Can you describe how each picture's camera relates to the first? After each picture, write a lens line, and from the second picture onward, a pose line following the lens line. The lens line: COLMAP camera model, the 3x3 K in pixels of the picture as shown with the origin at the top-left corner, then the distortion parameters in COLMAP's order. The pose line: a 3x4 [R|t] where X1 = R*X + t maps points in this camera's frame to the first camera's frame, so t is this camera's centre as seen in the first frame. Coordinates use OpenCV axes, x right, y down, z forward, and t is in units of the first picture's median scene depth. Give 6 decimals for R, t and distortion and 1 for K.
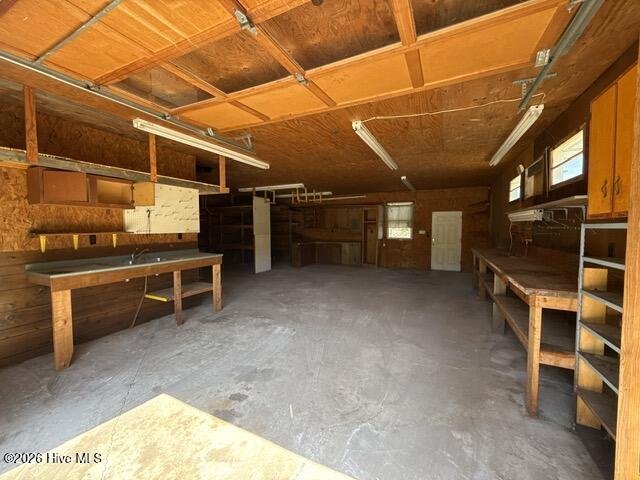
lens RADIAL K [[254.8, 0, 320.0], [0, 254.8, 240.0], [0, 0, 1]] dist [0.008612, -0.000158]
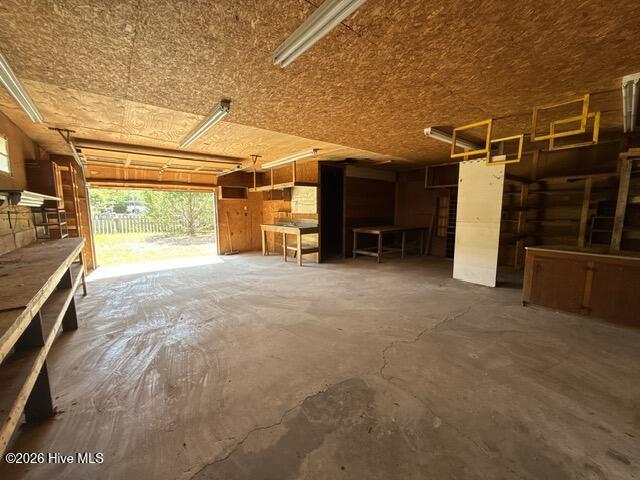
lens RADIAL K [[254.8, 0, 320.0], [0, 254.8, 240.0], [0, 0, 1]] dist [0.008612, -0.000158]
pose [[-0.407589, 0.117239, -0.905608, 0.539447], [-0.037672, 0.988721, 0.144954, -0.057947], [0.912388, 0.093198, -0.398575, 1.014896]]
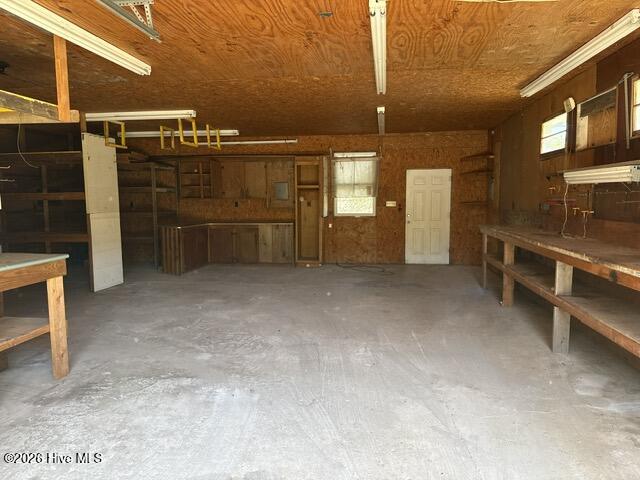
lens RADIAL K [[449.2, 0, 320.0], [0, 449.2, 240.0], [0, 0, 1]] dist [0.058370, -0.060497]
pose [[0.948729, -0.038140, 0.313781, -0.120895], [0.023749, 0.998489, 0.049561, -0.000318], [-0.315197, -0.039568, 0.948201, 0.040676]]
